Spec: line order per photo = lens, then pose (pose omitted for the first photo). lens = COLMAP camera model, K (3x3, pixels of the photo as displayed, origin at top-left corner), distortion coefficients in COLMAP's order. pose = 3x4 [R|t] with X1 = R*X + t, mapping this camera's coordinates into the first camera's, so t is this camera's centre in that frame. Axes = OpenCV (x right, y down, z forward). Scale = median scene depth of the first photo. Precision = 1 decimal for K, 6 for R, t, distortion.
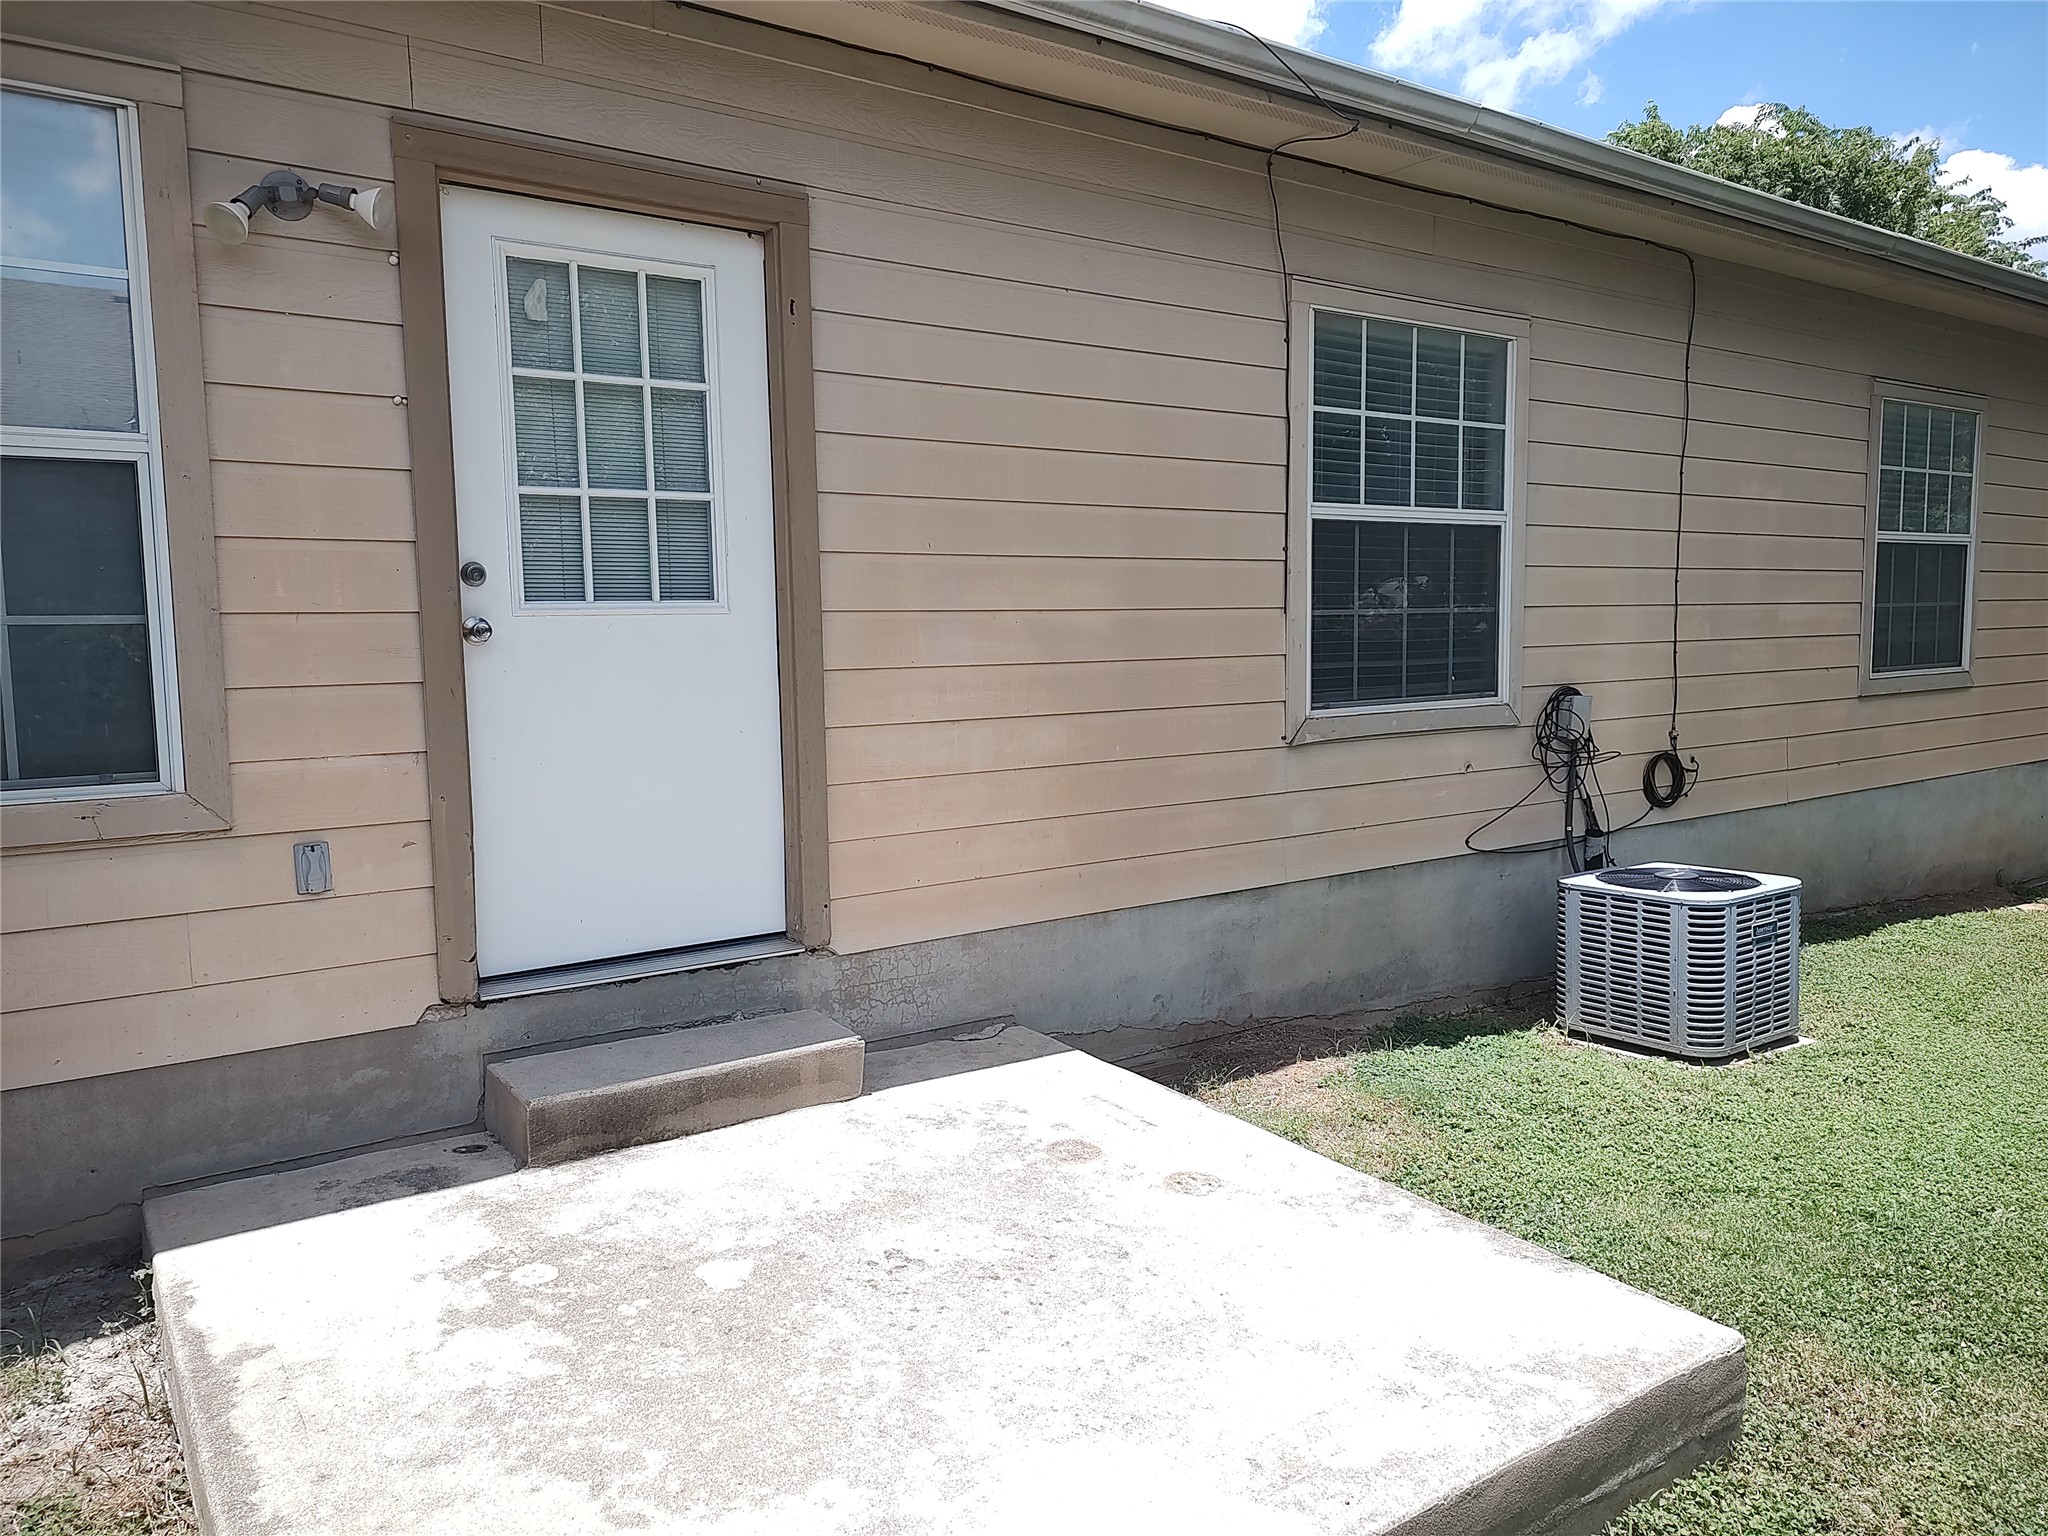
lens RADIAL K [[1440.4, 0, 1024.0], [0, 1440.4, 768.0], [0, 0, 1]] dist [0.001808, -0.002316]
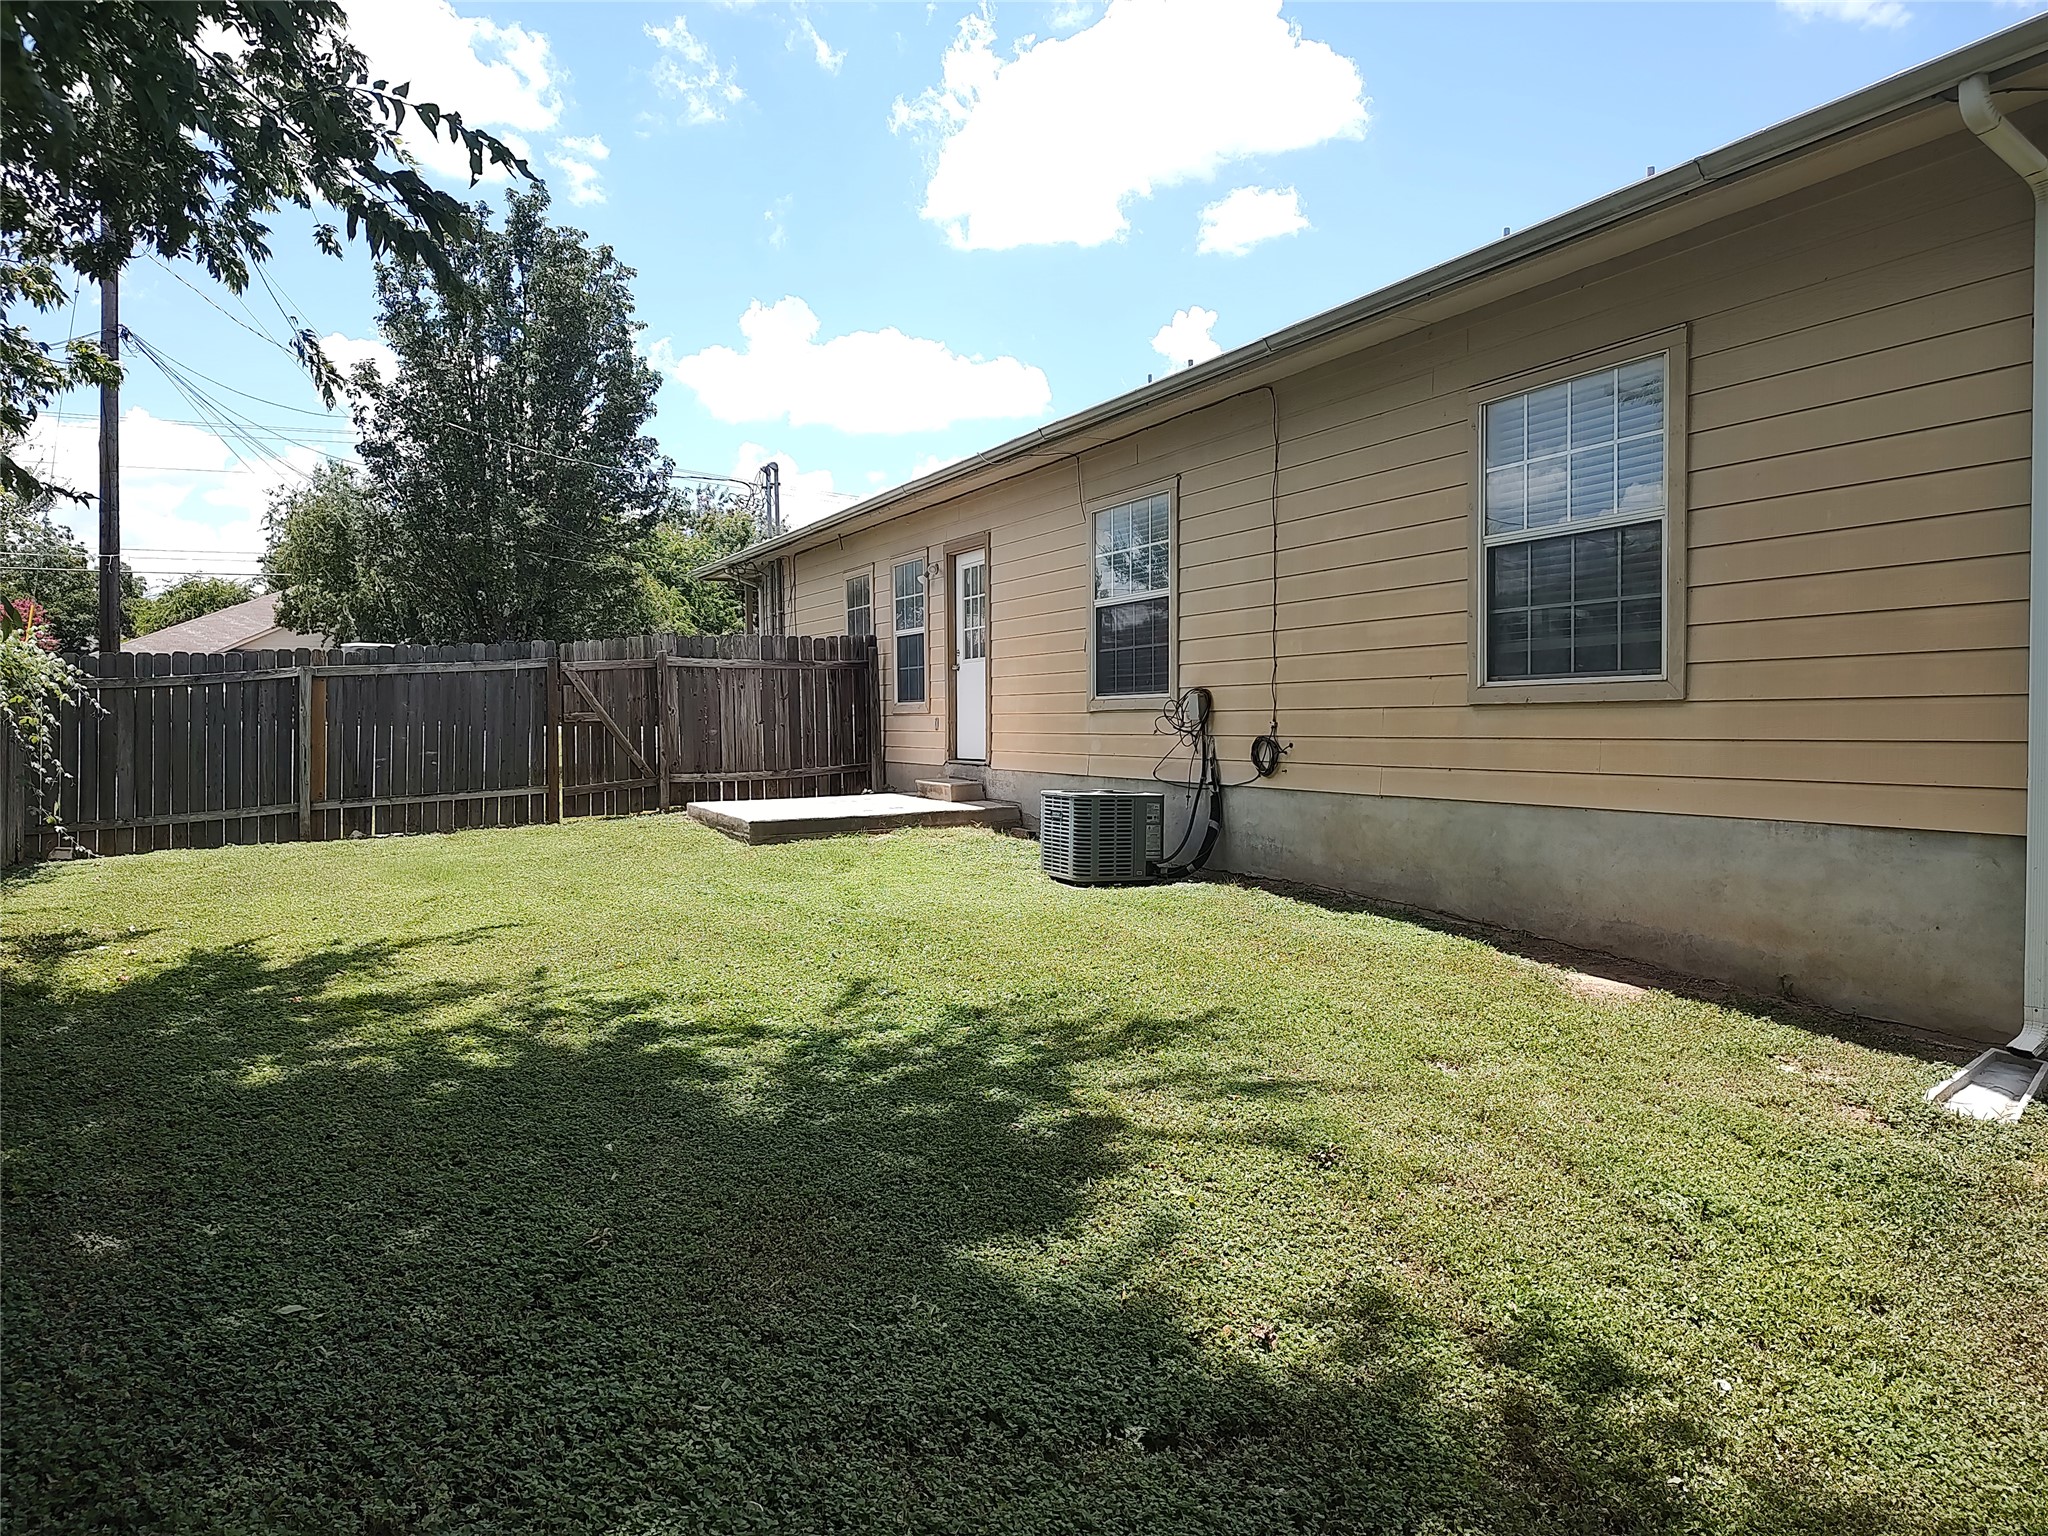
lens RADIAL K [[1440.4, 0, 1024.0], [0, 1440.4, 768.0], [0, 0, 1]] dist [0.001808, -0.002316]
pose [[-0.169025, 0.079130, -0.982430, 1.871335], [-0.038607, 0.995475, 0.086823, -0.093705], [0.984855, 0.052604, -0.165205, 1.000449]]
